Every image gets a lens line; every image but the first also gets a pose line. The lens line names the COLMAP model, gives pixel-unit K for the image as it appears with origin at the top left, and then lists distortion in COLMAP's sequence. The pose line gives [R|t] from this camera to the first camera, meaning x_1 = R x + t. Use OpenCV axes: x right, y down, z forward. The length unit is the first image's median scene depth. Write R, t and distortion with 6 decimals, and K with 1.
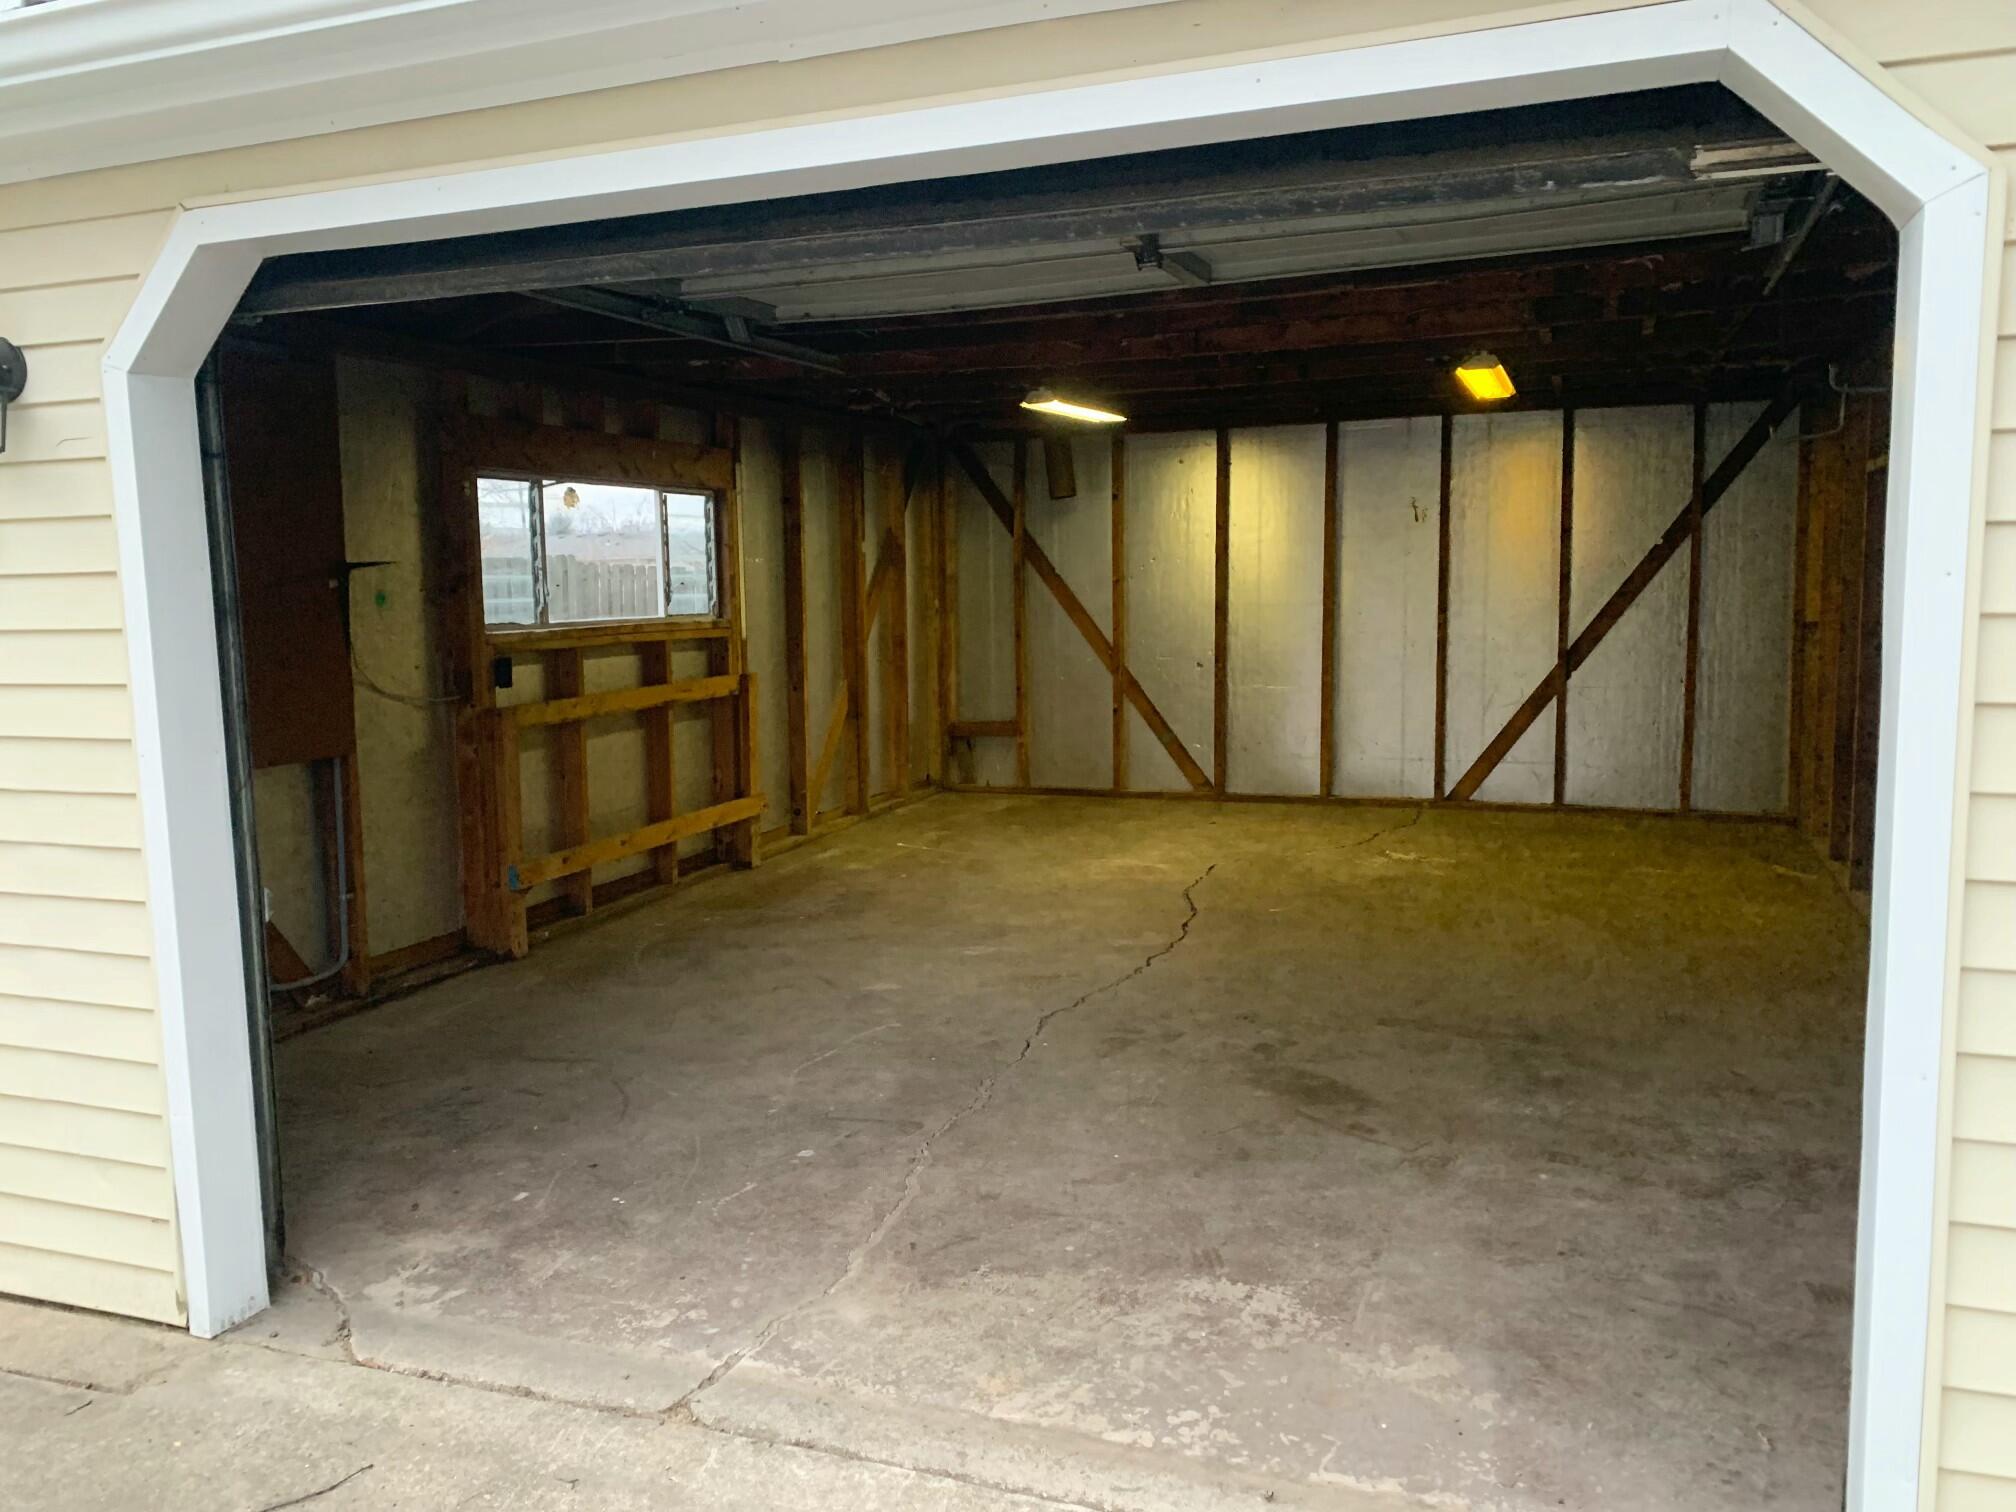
lens RADIAL K [[1537.9, 0, 1009.8], [0, 1537.9, 749.6], [0, 0, 1]] dist [0.039123, -0.030969]
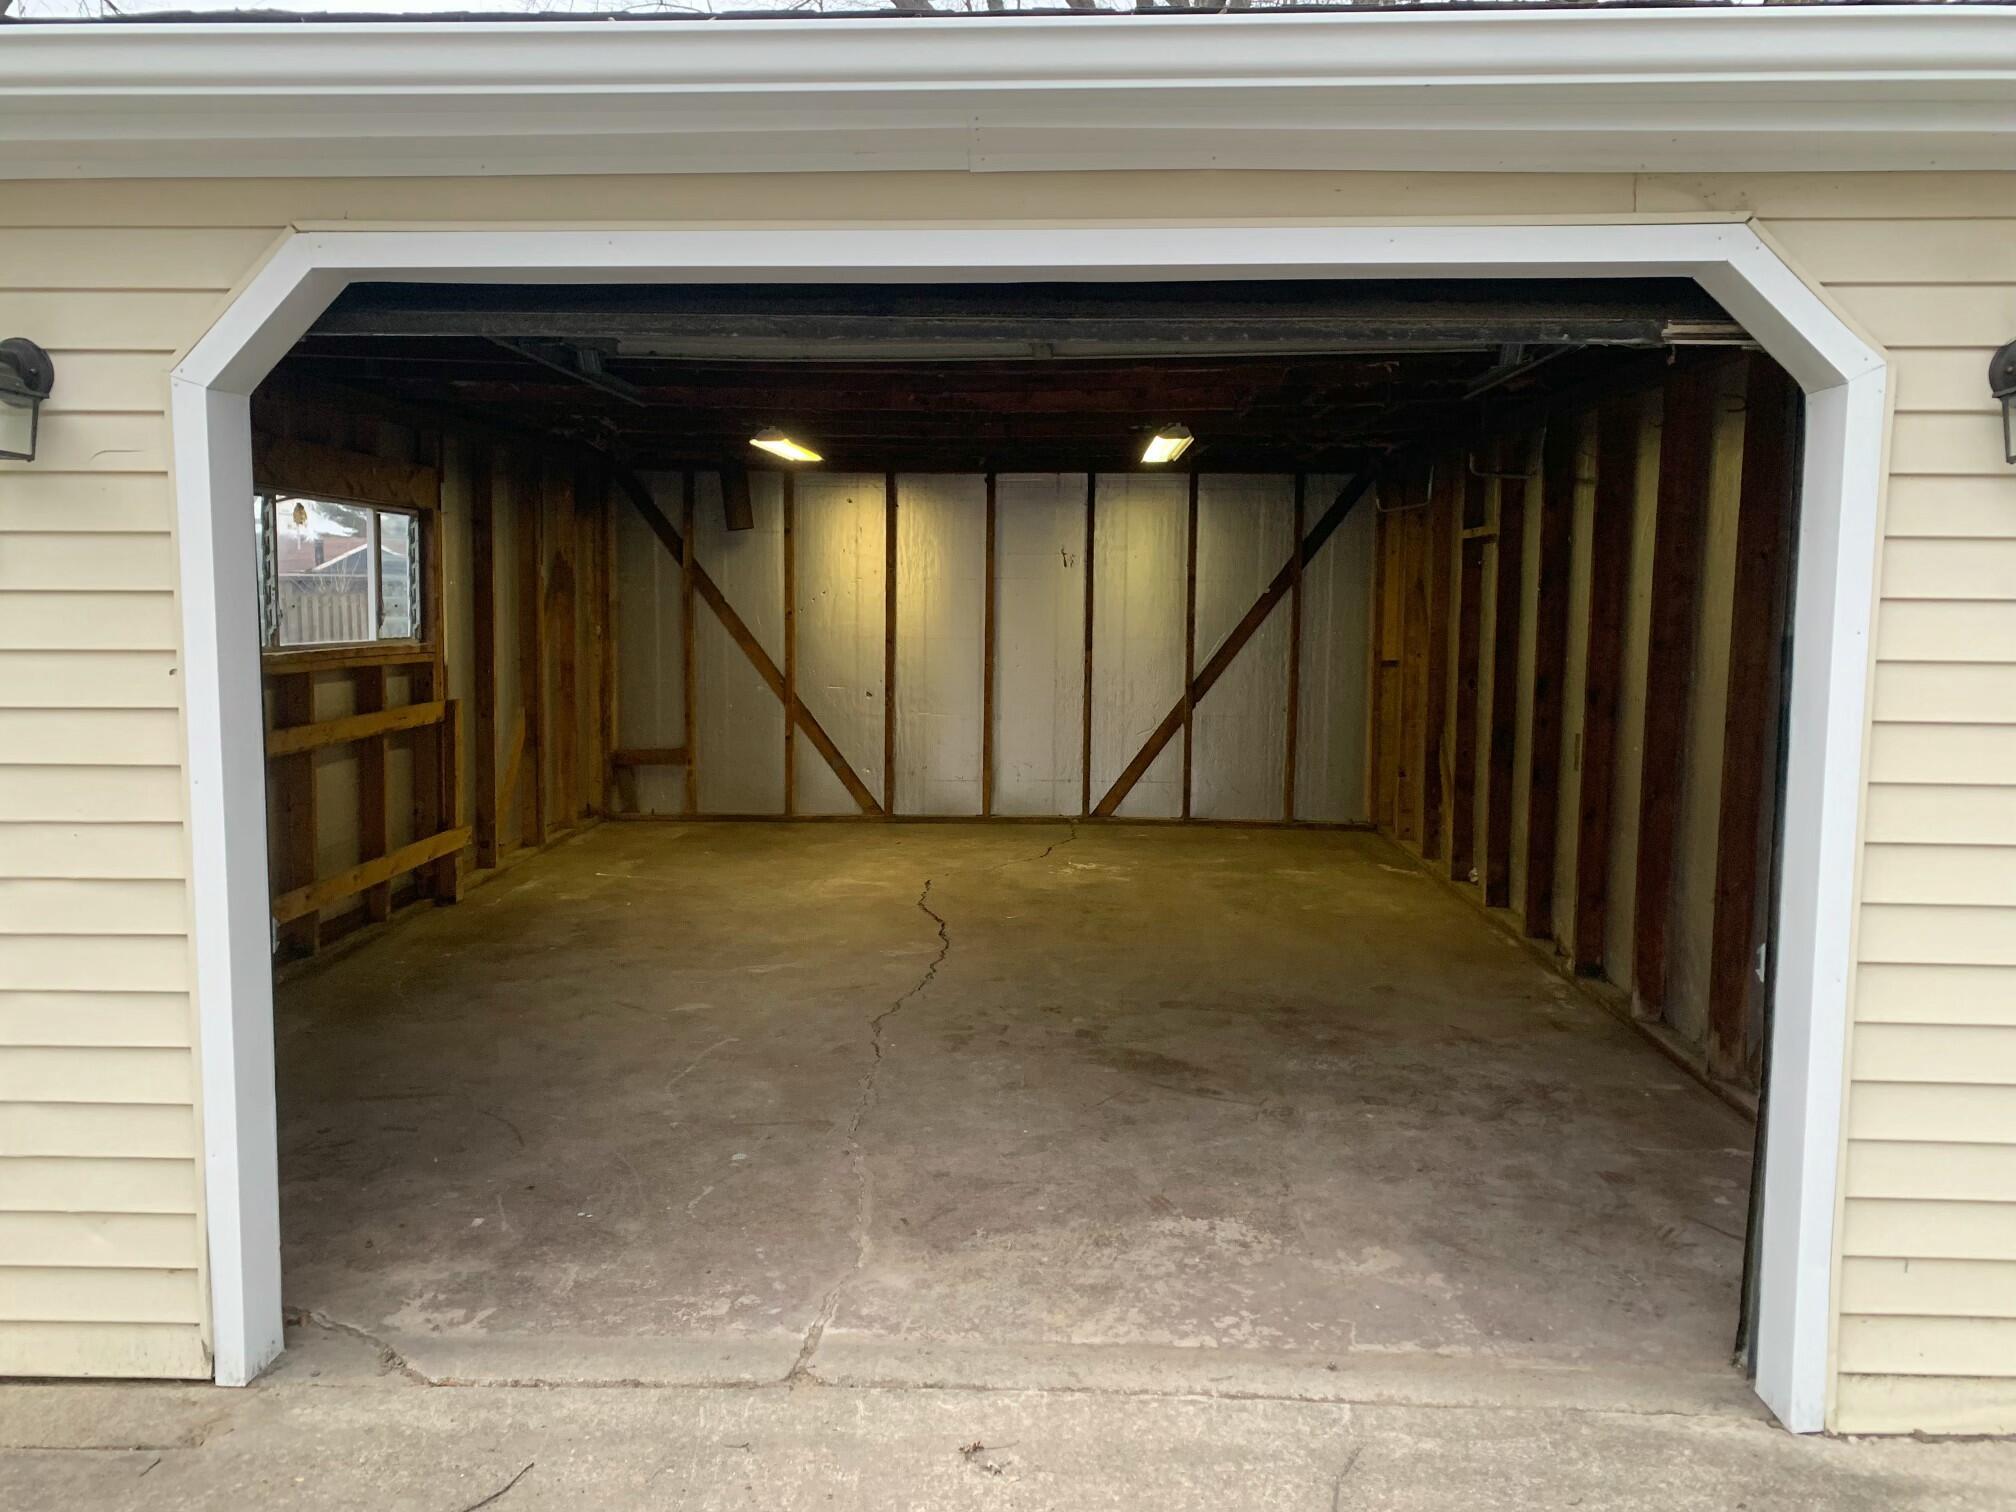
lens RADIAL K [[1537.9, 0, 1005.5], [0, 1537.9, 754.4], [0, 0, 1]] dist [0.039123, -0.030969]
pose [[0.946040, -0.007686, 0.323960, -0.295259], [0.012966, 0.999816, -0.014144, 0.005217], [-0.323792, 0.017581, 0.945965, -0.056519]]
